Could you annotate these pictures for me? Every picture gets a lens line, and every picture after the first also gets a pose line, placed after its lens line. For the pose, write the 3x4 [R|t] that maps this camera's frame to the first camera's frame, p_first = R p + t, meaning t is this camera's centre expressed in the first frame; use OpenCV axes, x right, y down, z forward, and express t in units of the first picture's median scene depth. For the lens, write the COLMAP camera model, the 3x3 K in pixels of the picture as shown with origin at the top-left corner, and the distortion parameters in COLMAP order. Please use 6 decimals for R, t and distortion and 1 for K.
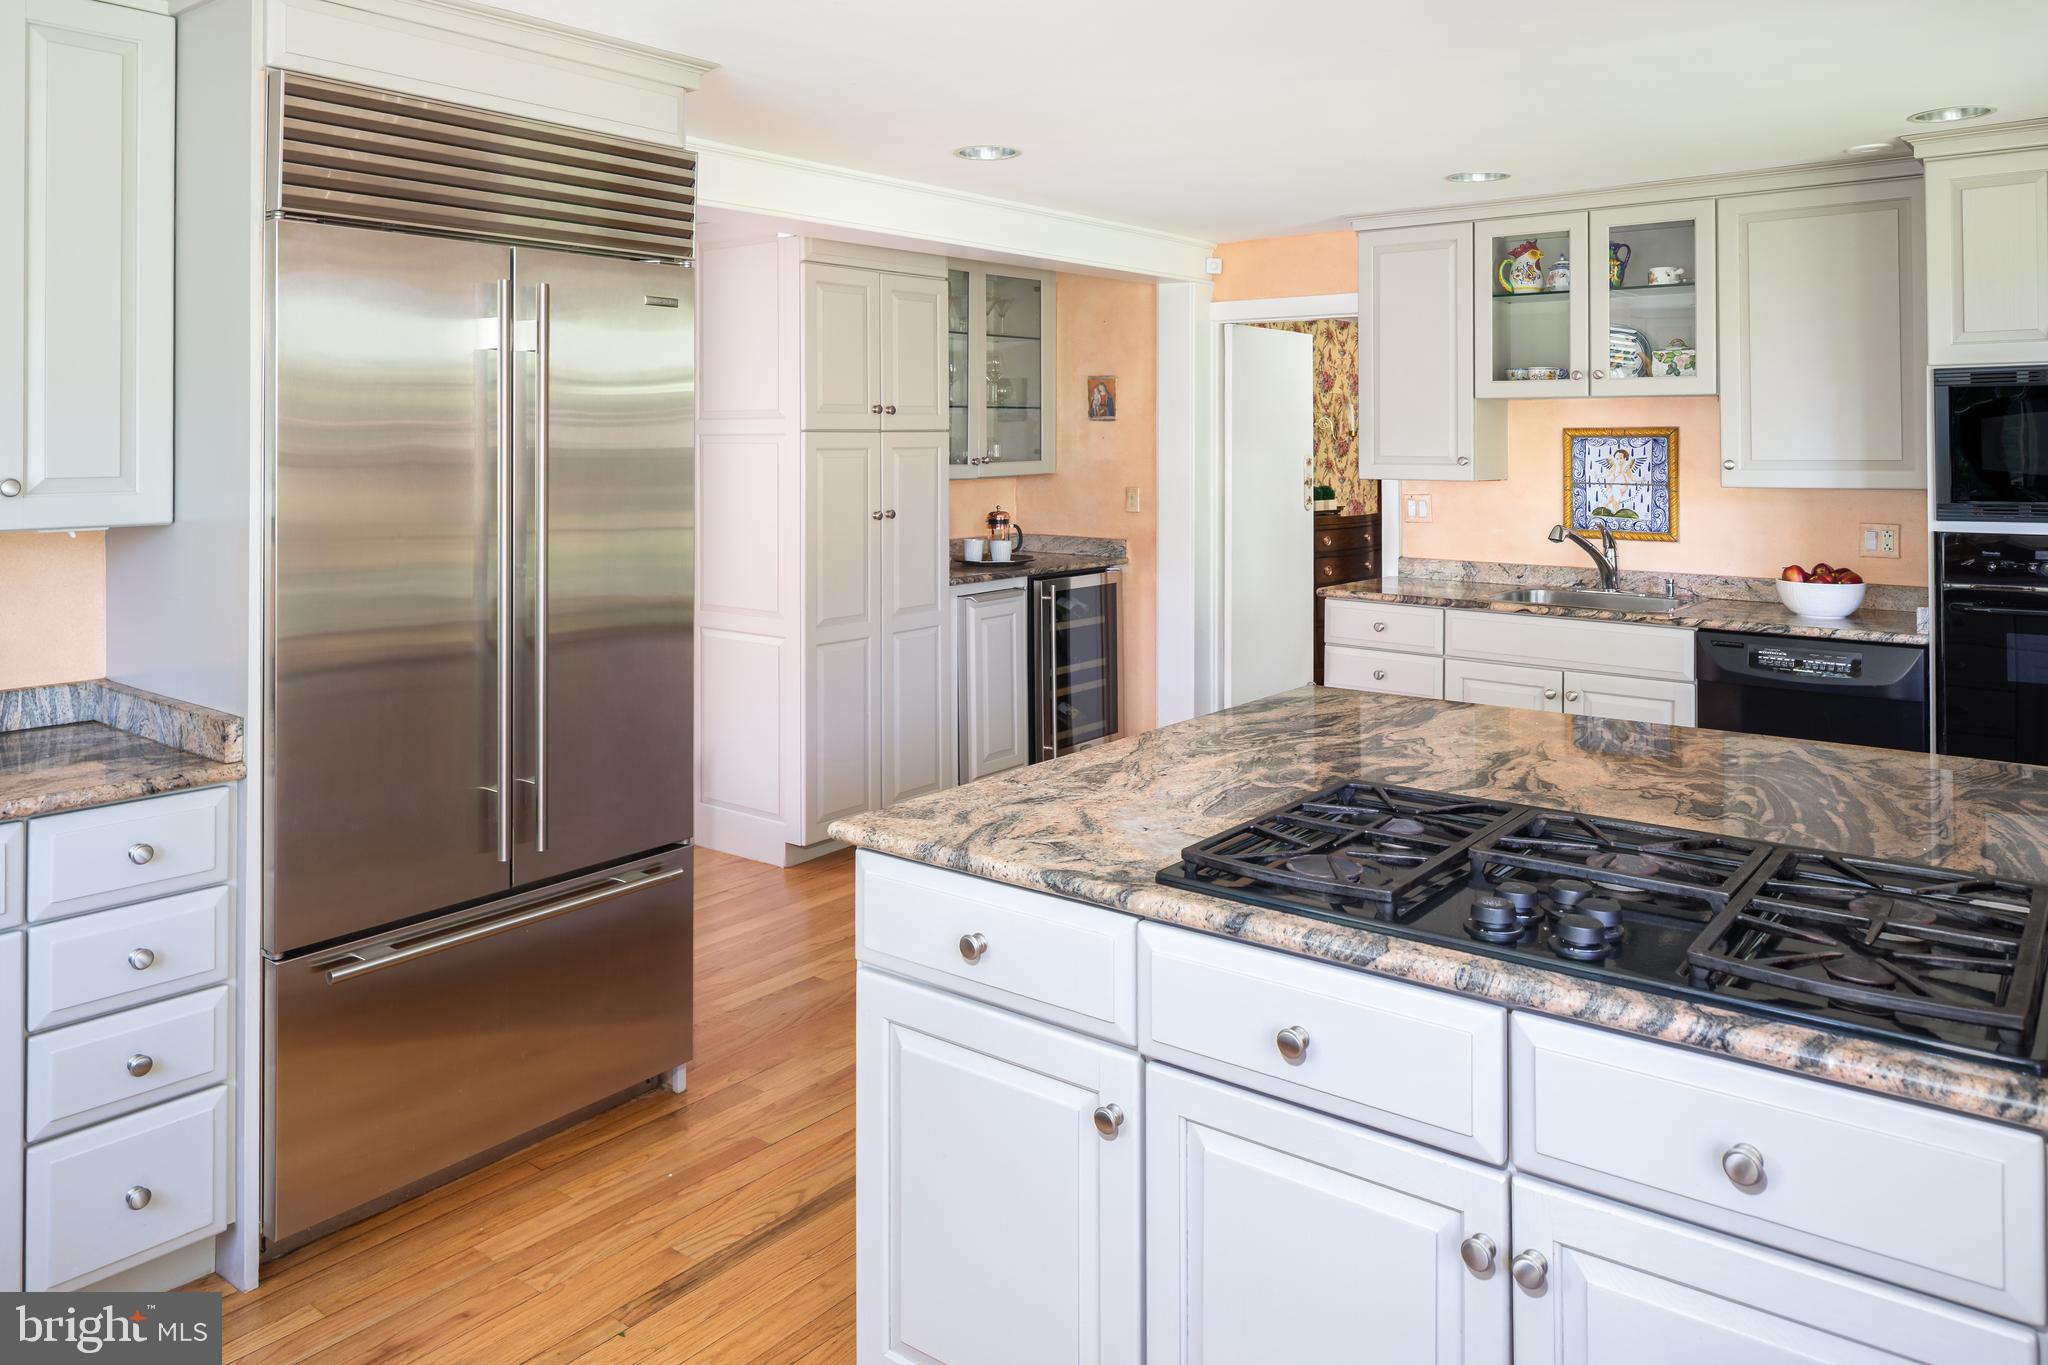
lens RADIAL K [[1430.0, 0, 1029.1], [0, 1430.0, 613.6], [0, 0, 1]] dist [0.010566, 0.008365]
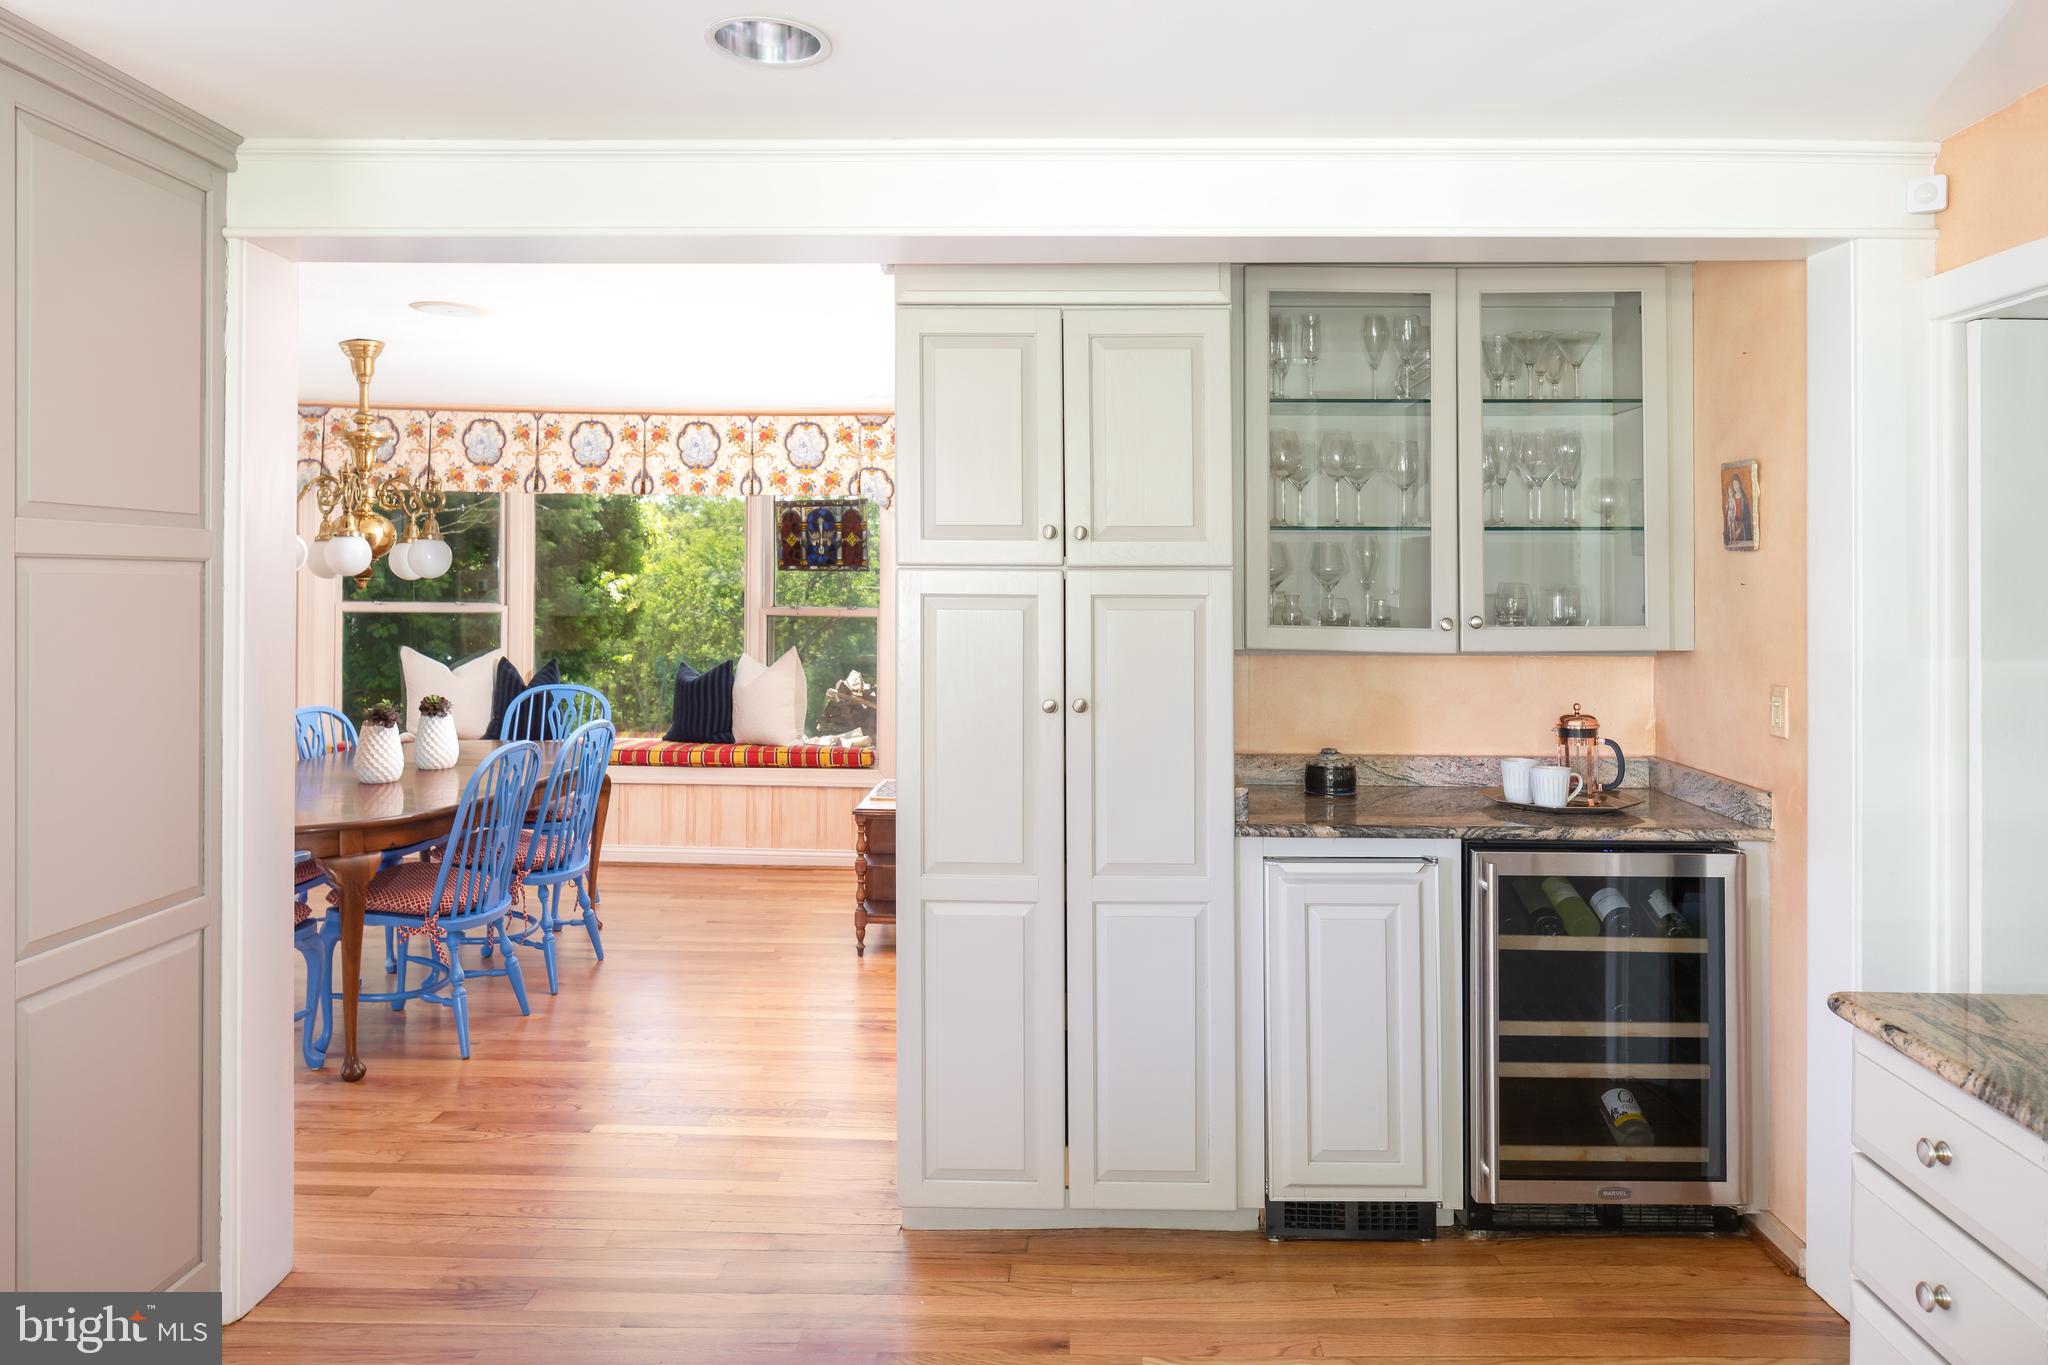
lens RADIAL K [[1430.0, 0, 1029.1], [0, 1430.0, 613.6], [0, 0, 1]] dist [0.010566, 0.008365]
pose [[0.596580, 0.029650, -0.802006, 0.366539], [-0.111643, 0.992667, -0.046348, -0.075068], [0.794751, 0.117188, 0.595515, 0.613088]]
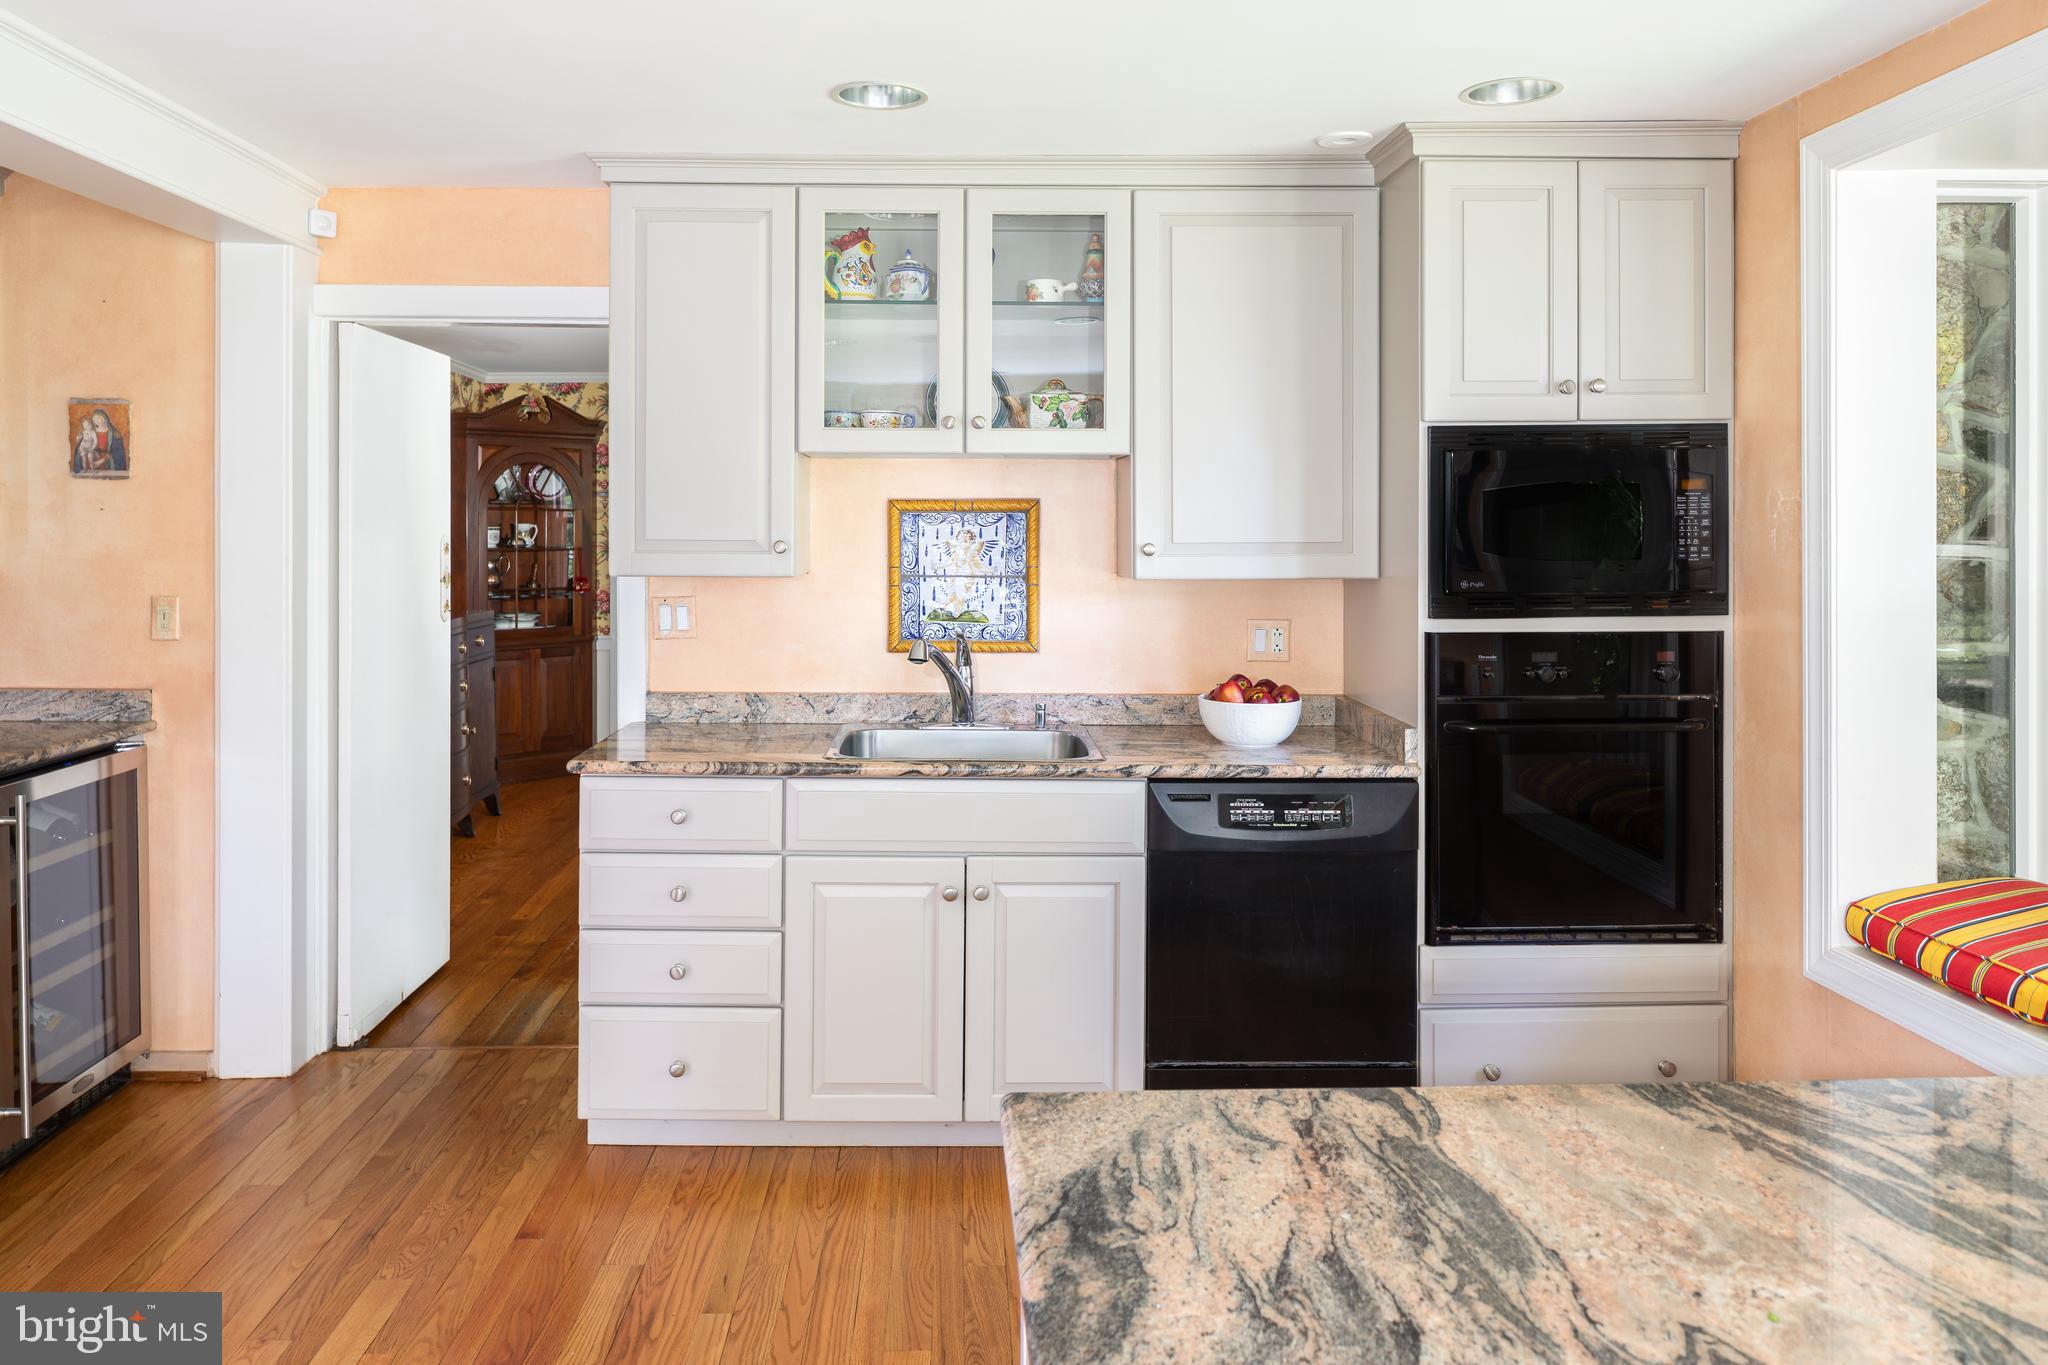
lens RADIAL K [[1490.2, 0, 1016.8], [0, 1490.2, 556.7], [0, 0, 1]] dist [-0.009109, -0.001546]
pose [[0.776405, -0.013248, 0.630095, -0.043282], [0.073751, 0.994820, -0.069960, -0.046270], [-0.625904, 0.100788, 0.773360, 0.406404]]
